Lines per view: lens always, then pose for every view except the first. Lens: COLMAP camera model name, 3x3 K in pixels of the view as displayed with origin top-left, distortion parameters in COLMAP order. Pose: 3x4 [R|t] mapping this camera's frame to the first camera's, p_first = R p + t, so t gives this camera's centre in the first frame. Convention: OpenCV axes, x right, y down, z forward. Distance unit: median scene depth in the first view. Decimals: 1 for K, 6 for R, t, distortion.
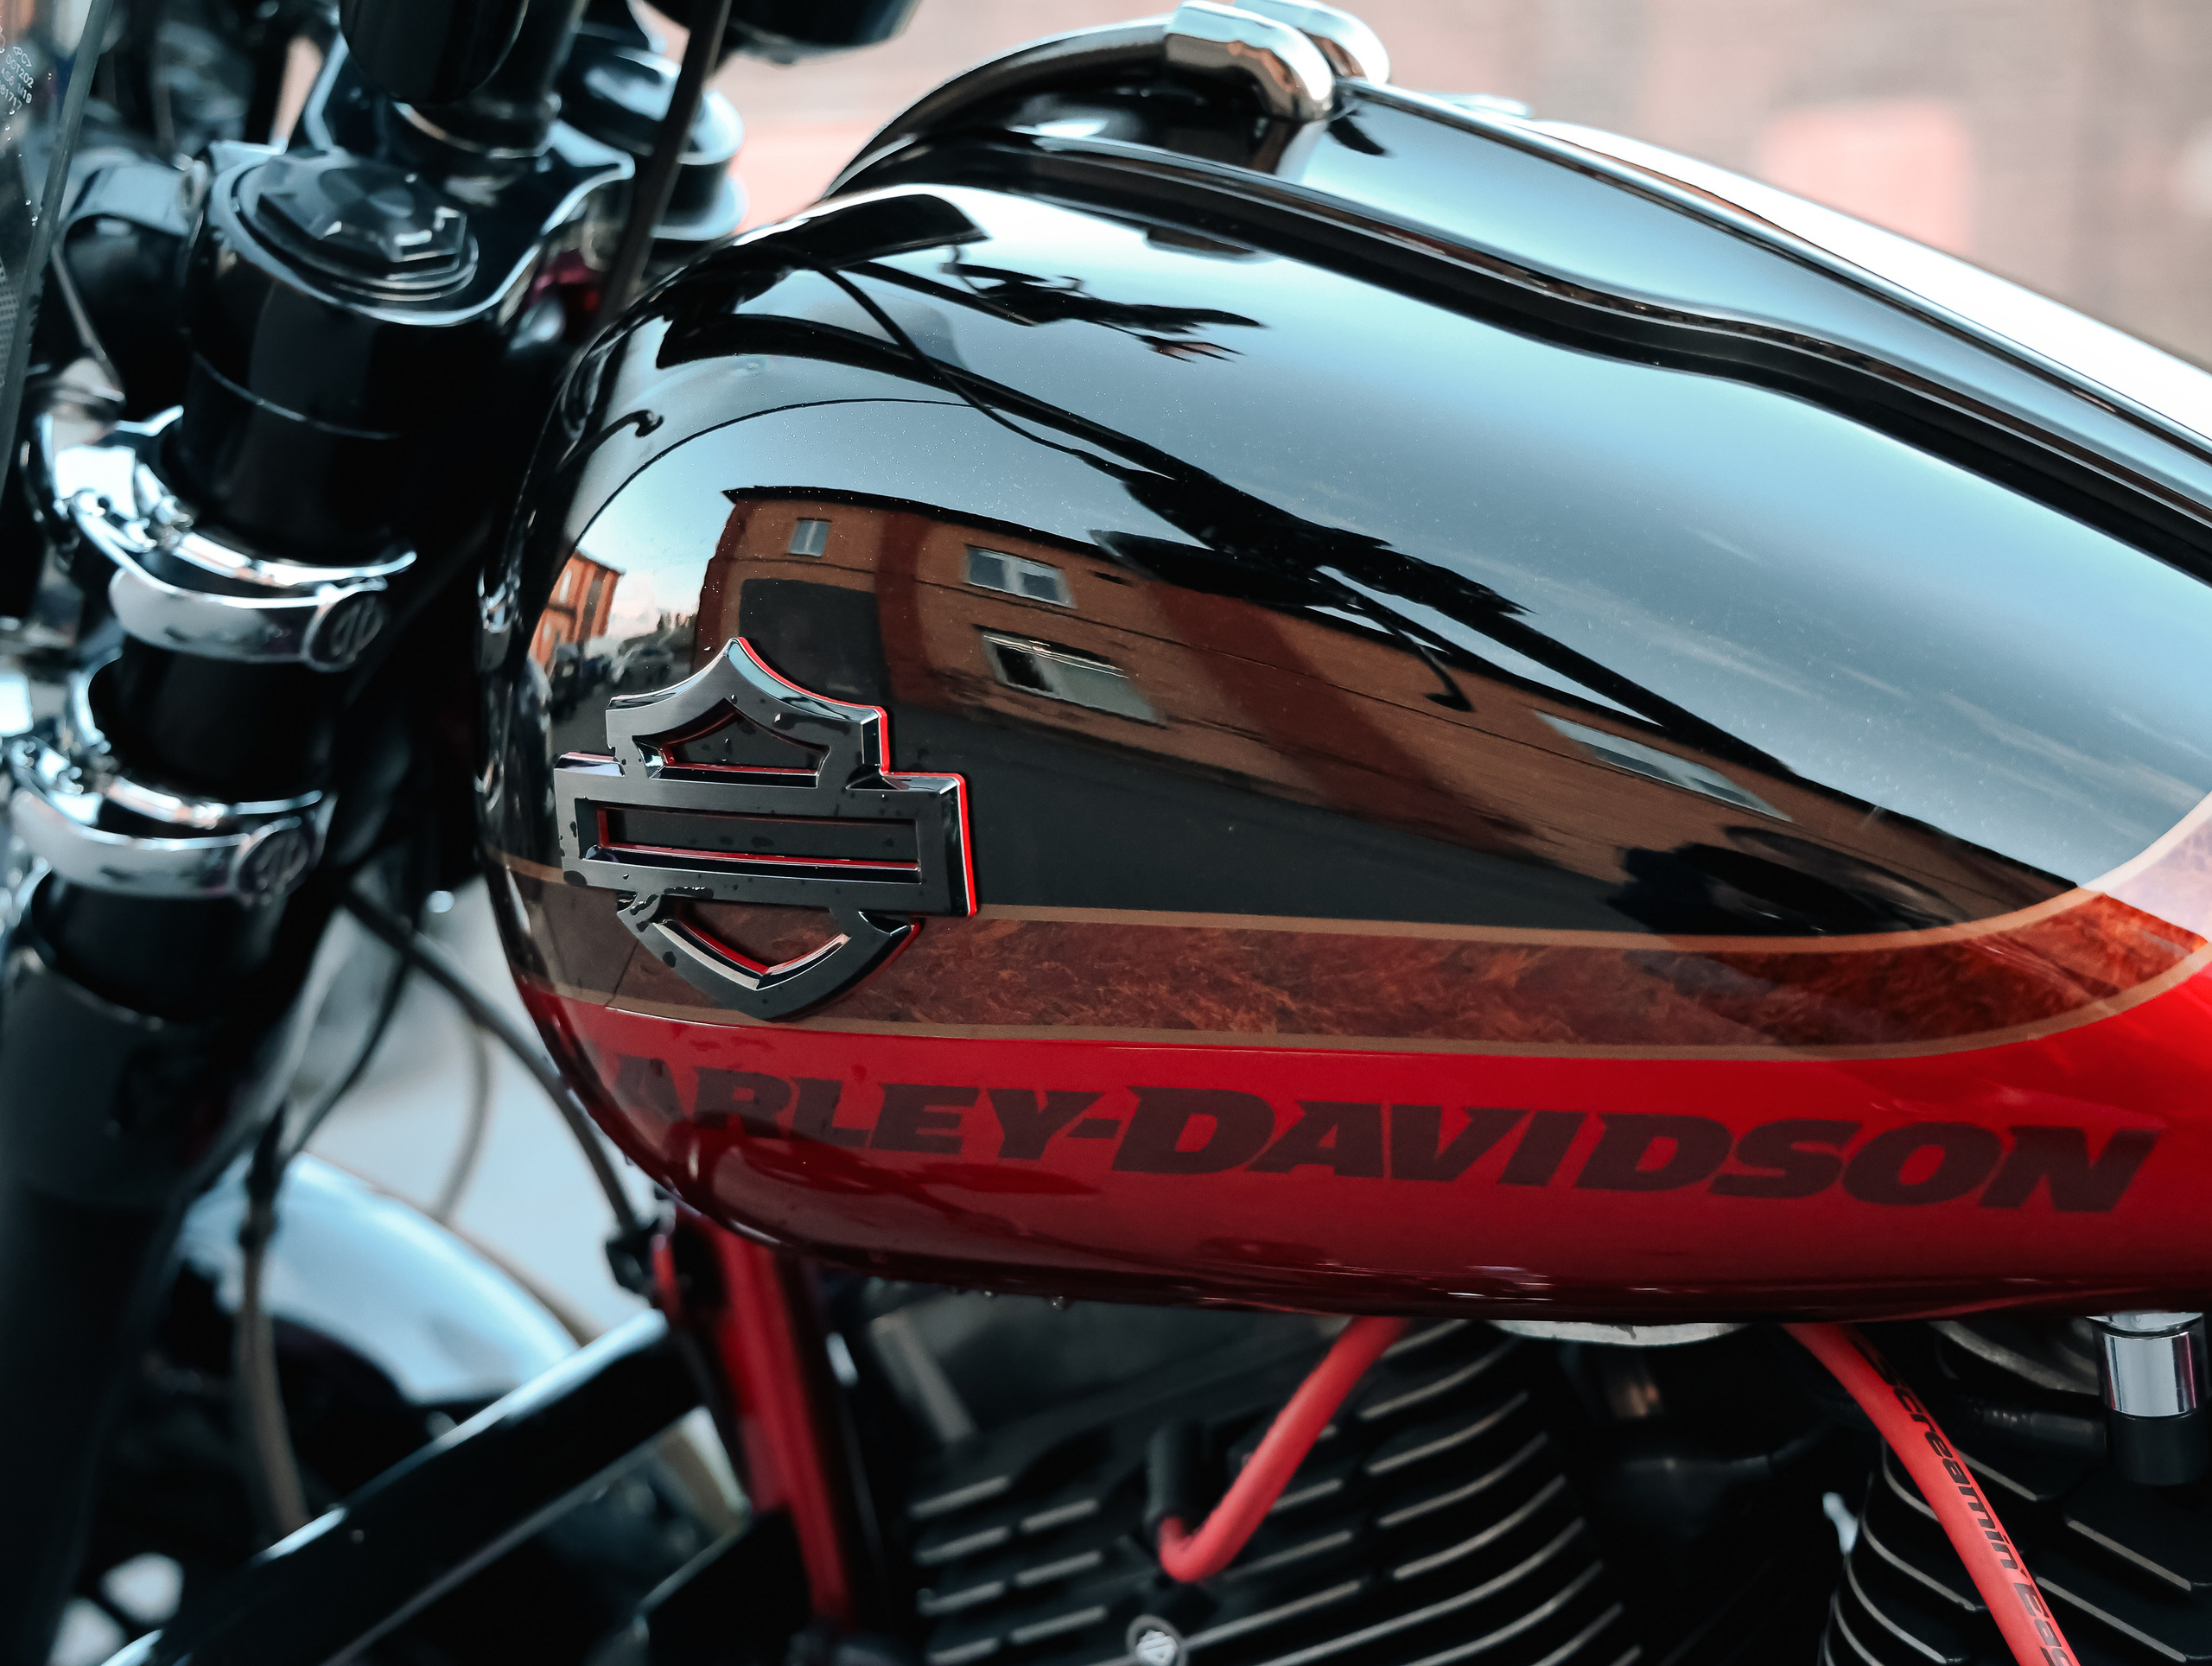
lens RADIAL K [[3421.5, 0, 1109.4], [0, 3421.5, 838.6], [0, 0, 1]] dist [0.151843, 0.000000]
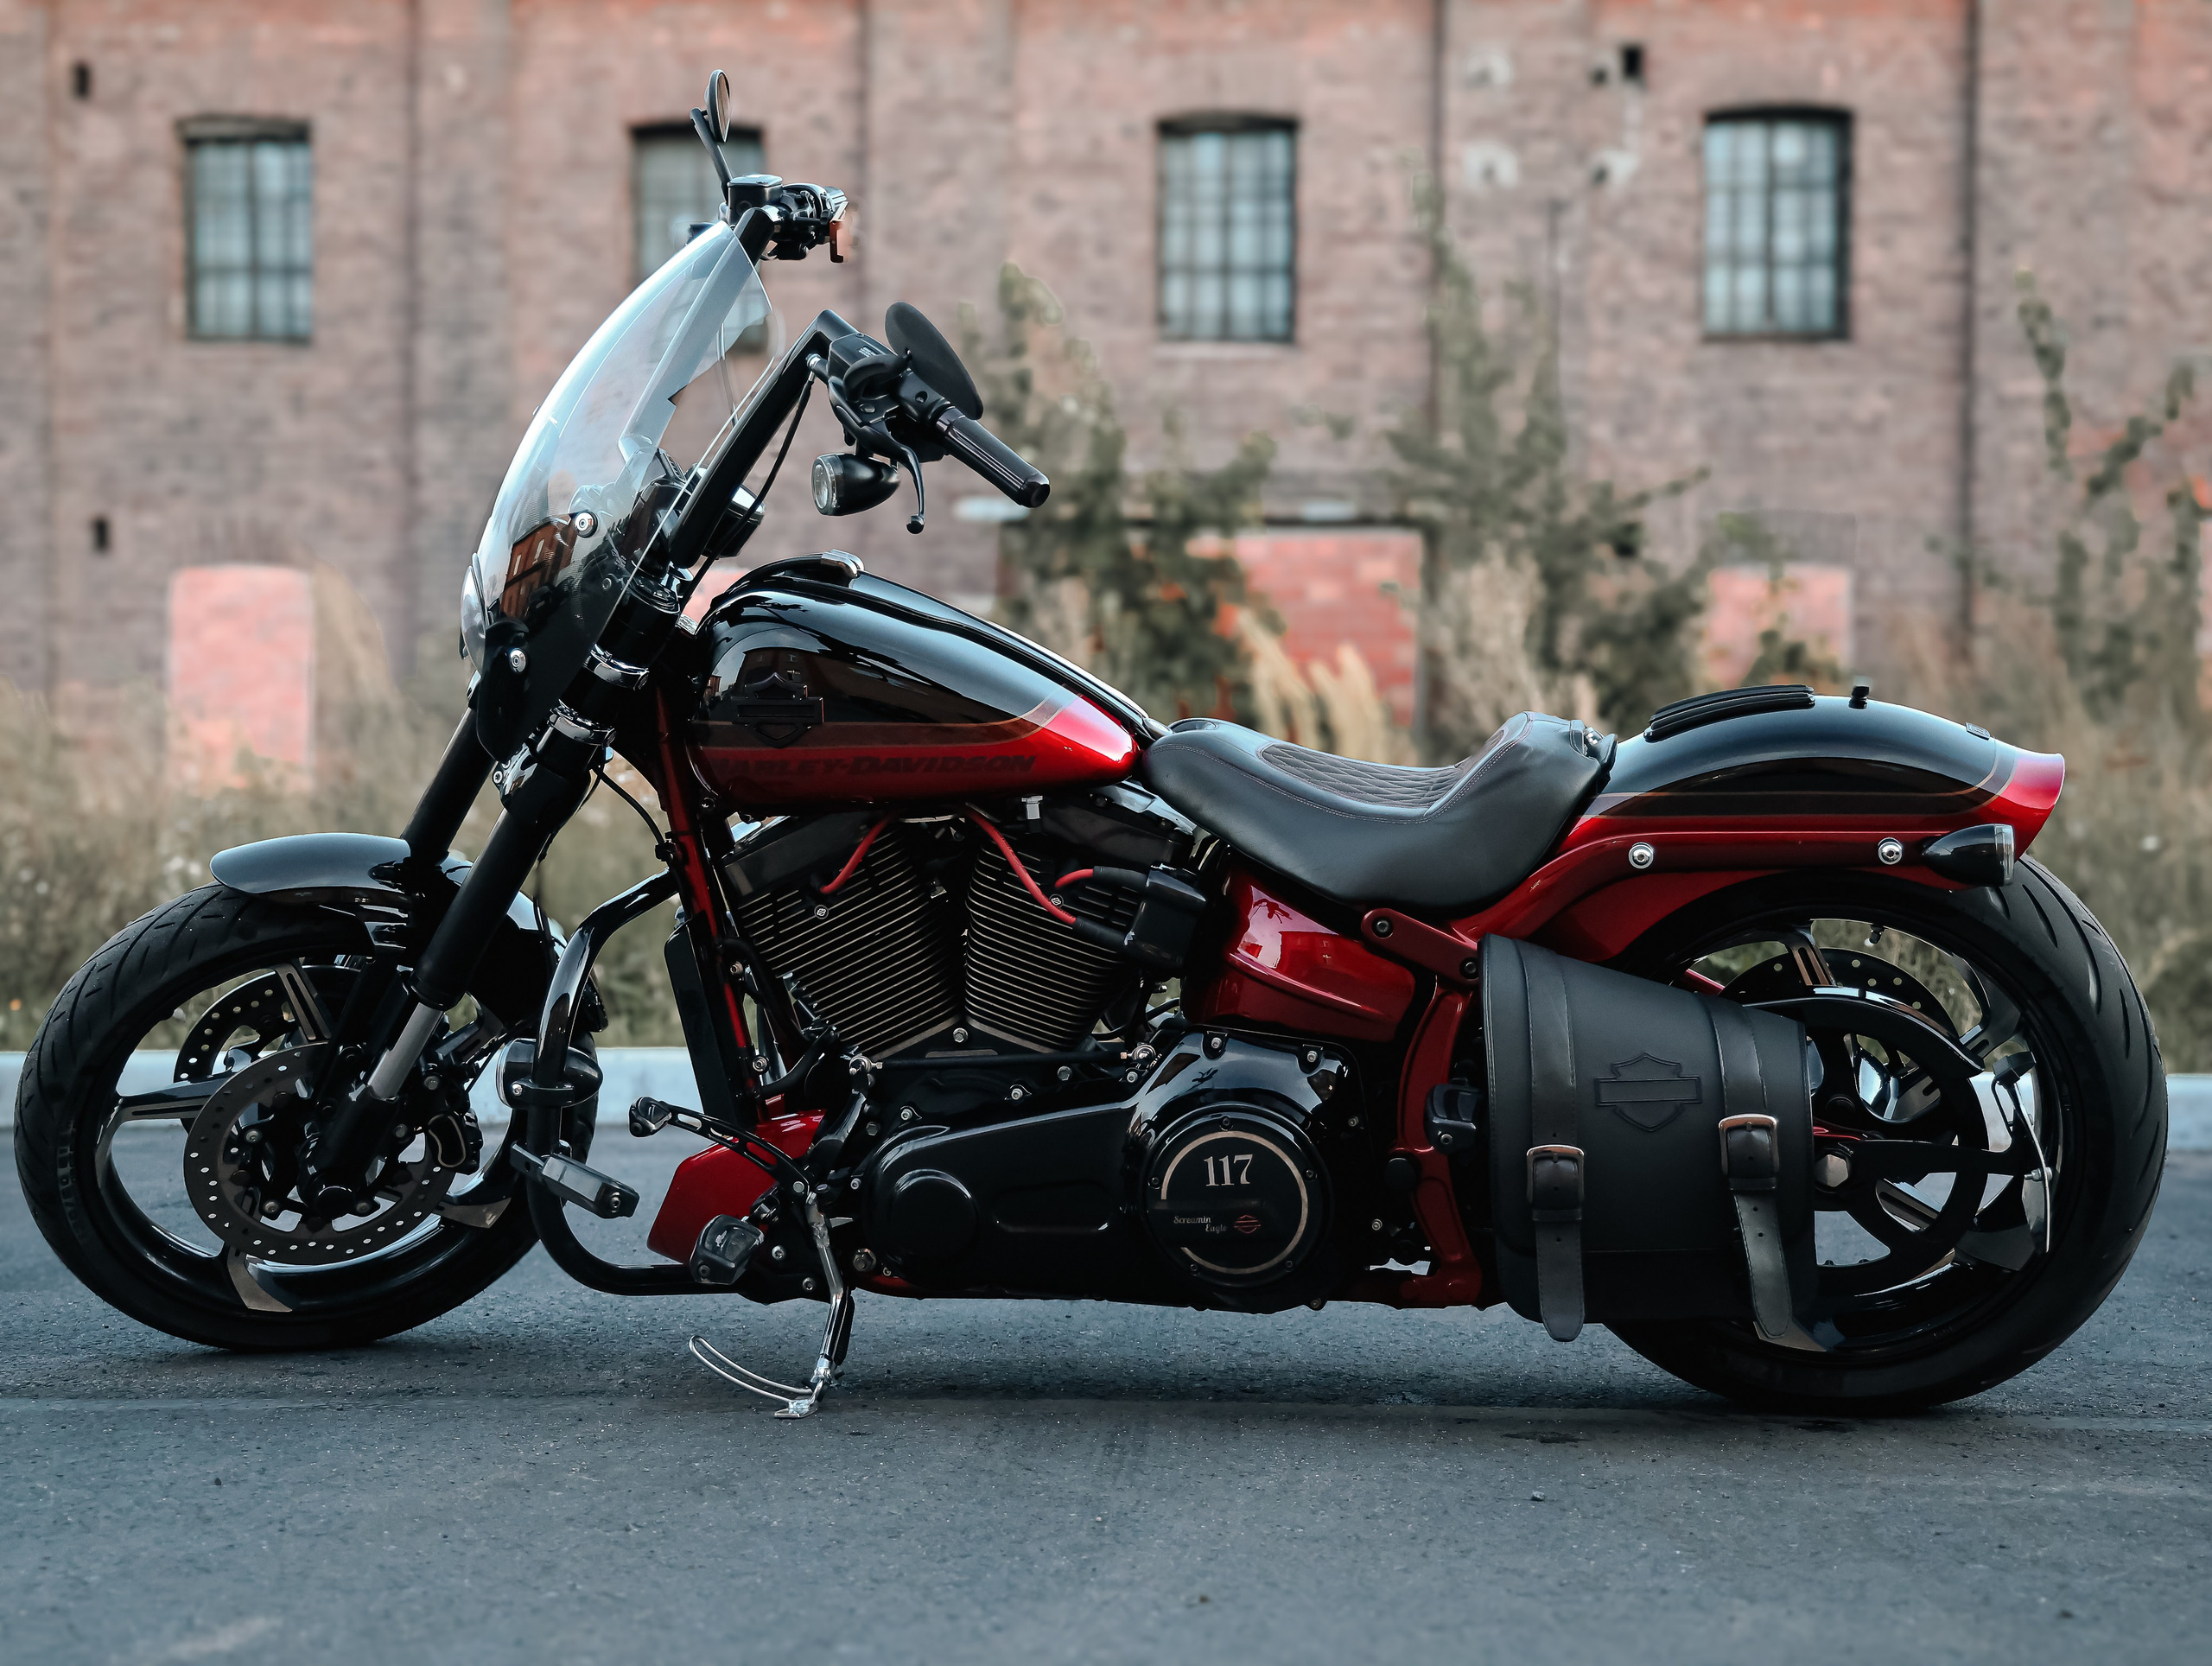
lens RADIAL K [[2995.5, 0, 1114.0], [0, 2995.5, 831.0], [0, 0, 1]] dist [0.097889, 0.000000]
pose [[0.933432, 0.007012, 0.358686, -1.276319], [0.034558, 0.993402, -0.109353, 0.706182], [-0.357087, 0.114469, 0.927031, -3.418069]]
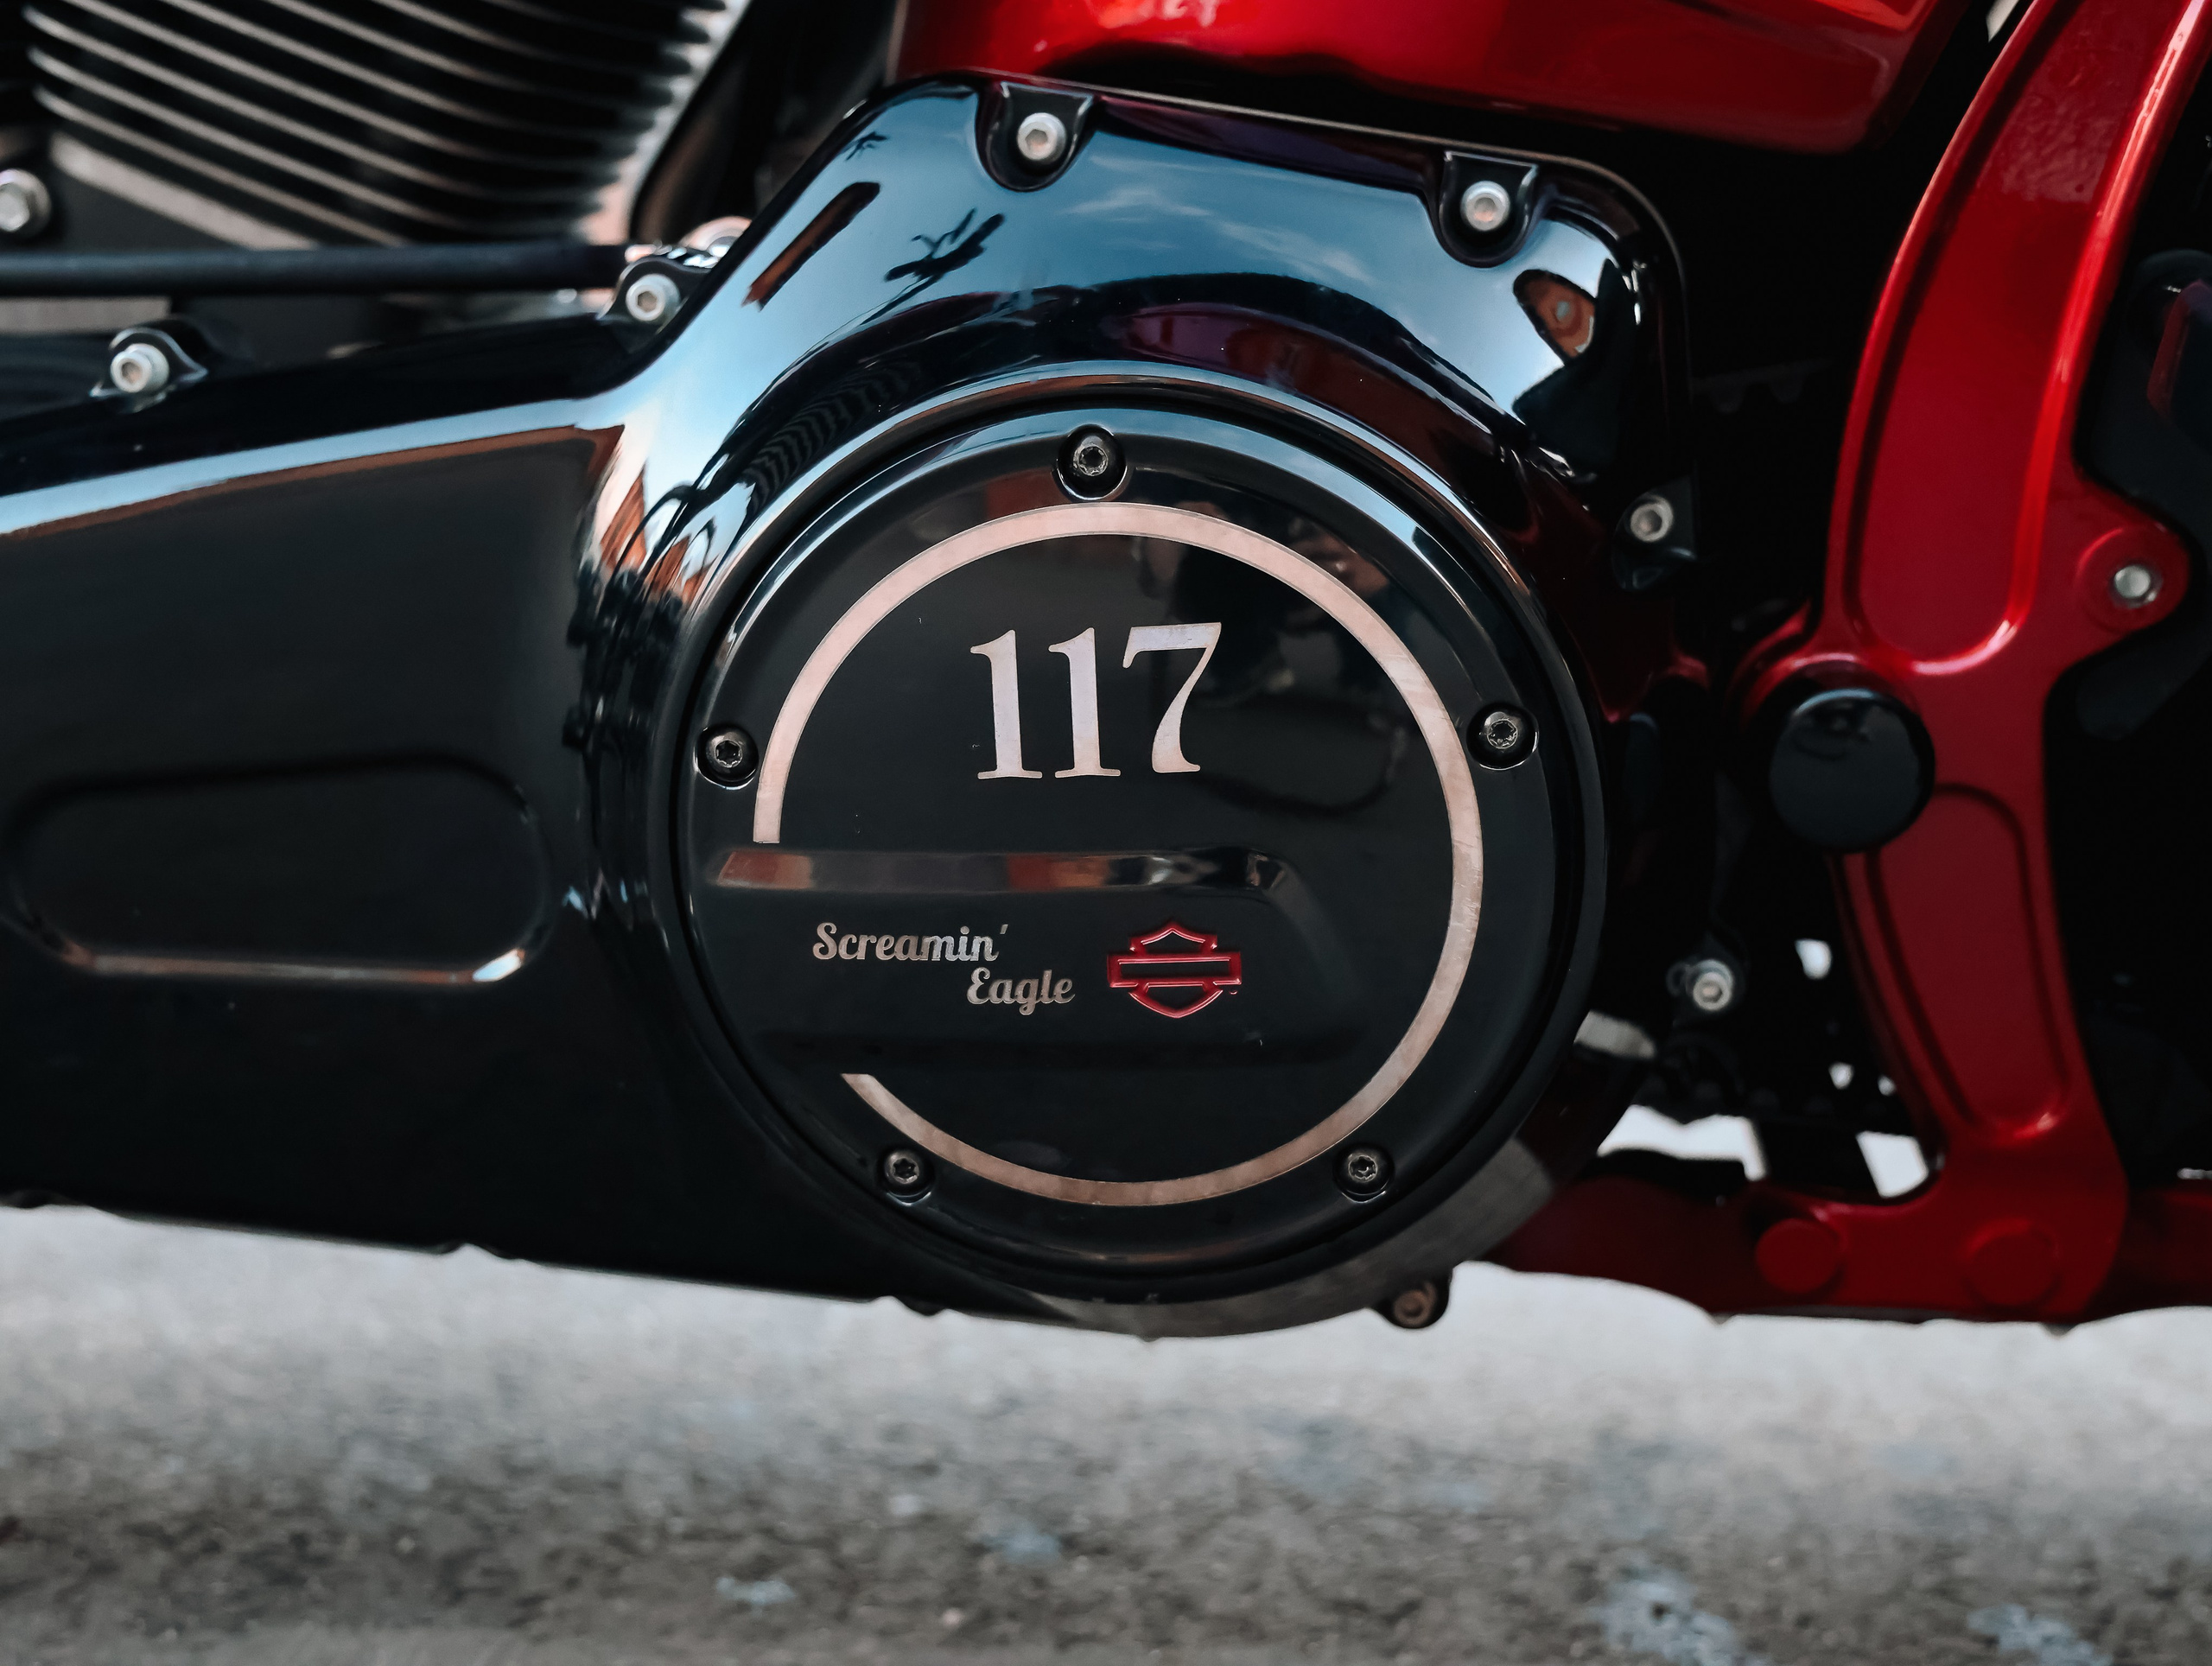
lens RADIAL K [[2740.1, 0, 1101.7], [0, 2740.1, 825.7], [0, 0, 1]] dist [0.067189, 0.000000]
pose [[0.896889, 0.002353, 0.442250, 0.138206], [0.006288, 0.999817, -0.018071, 0.776424], [-0.442212, 0.018989, 0.896710, 0.006490]]
